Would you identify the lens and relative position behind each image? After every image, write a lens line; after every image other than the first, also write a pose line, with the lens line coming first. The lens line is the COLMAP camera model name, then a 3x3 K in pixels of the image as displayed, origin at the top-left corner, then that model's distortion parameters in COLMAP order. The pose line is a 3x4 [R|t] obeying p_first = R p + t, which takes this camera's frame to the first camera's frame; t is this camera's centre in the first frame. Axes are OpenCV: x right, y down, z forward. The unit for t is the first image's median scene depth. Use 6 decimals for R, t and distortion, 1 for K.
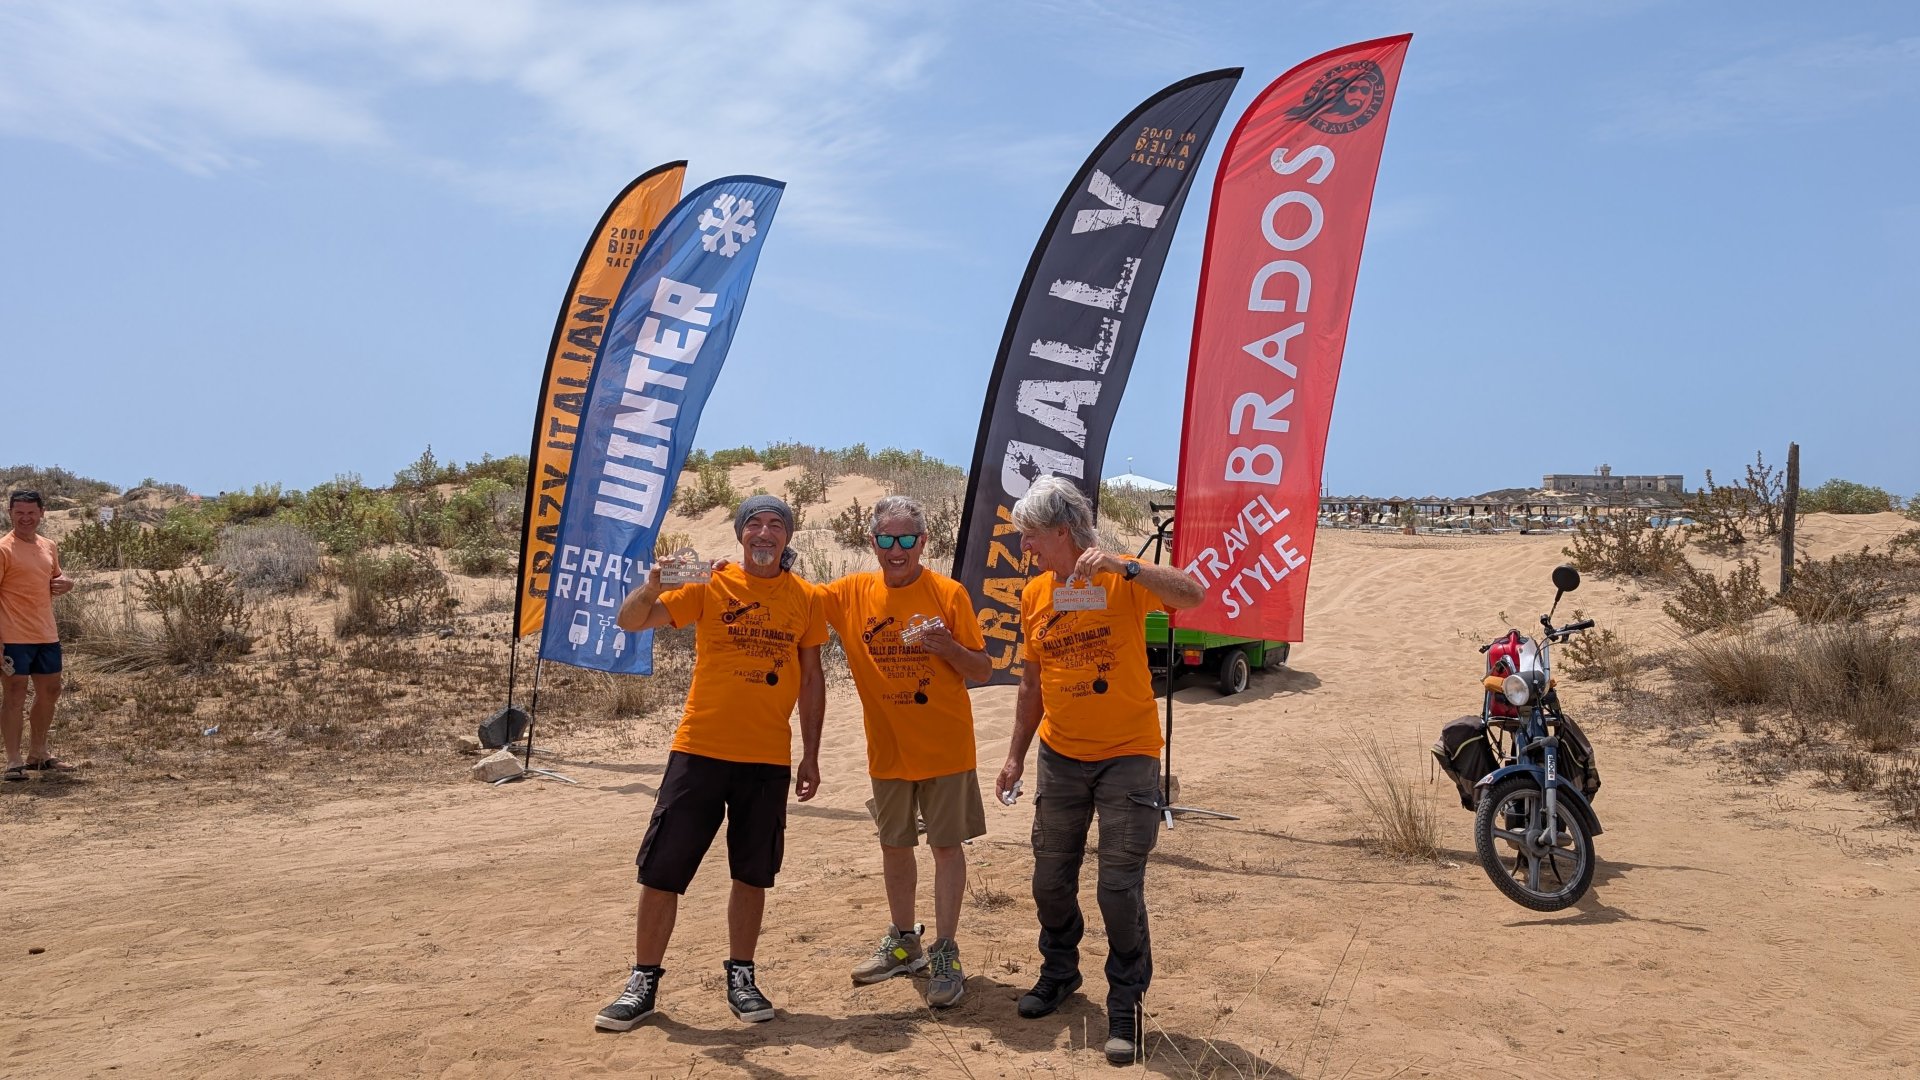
lens RADIAL K [[1572.2, 0, 959.0], [0, 1572.2, 574.9], [0, 0, 1]] dist [0.045124, 0.001355]
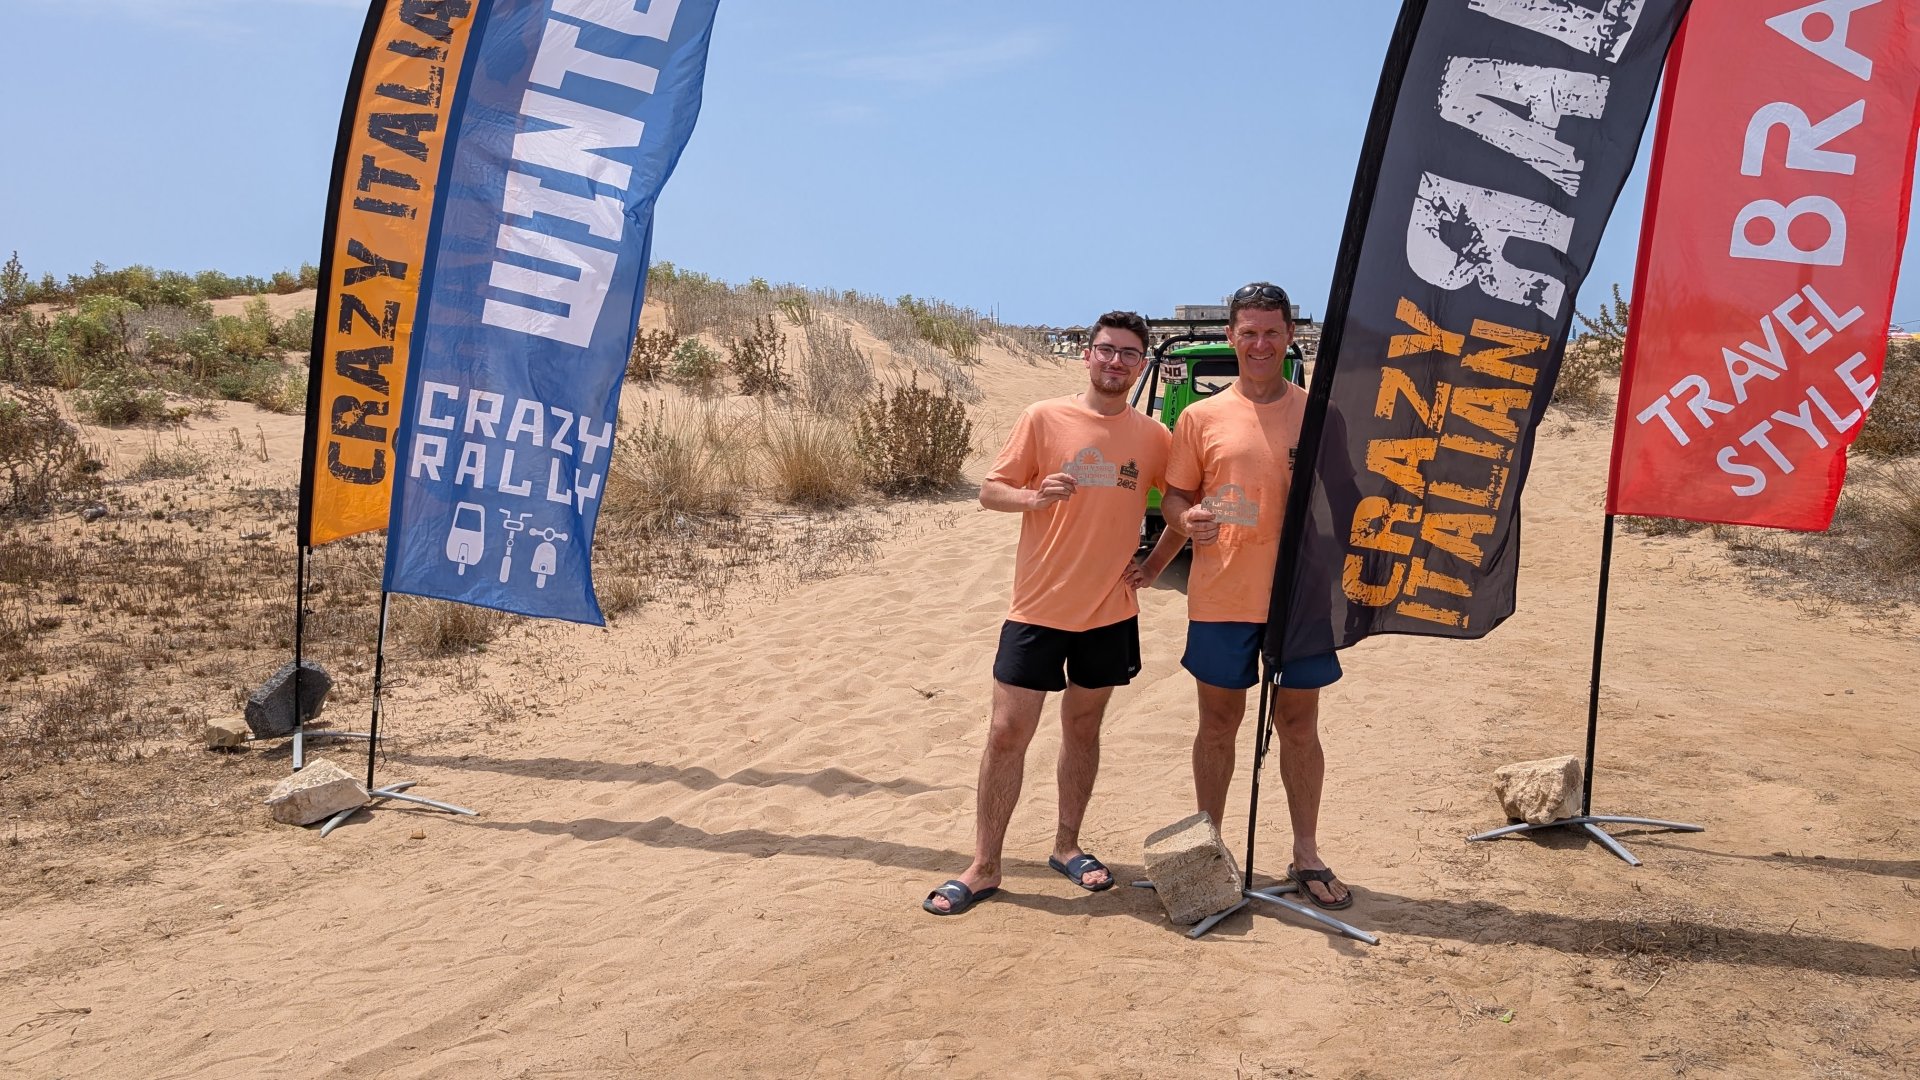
lens RADIAL K [[1504.3, 0, 963.0], [0, 1504.3, 522.5], [0, 0, 1]] dist [0.009533, 0.005136]
pose [[0.967954, -0.034024, 0.248814, -0.203629], [0.014476, 0.996692, 0.079975, -0.009926], [-0.250712, -0.073810, 0.965244, 0.451292]]
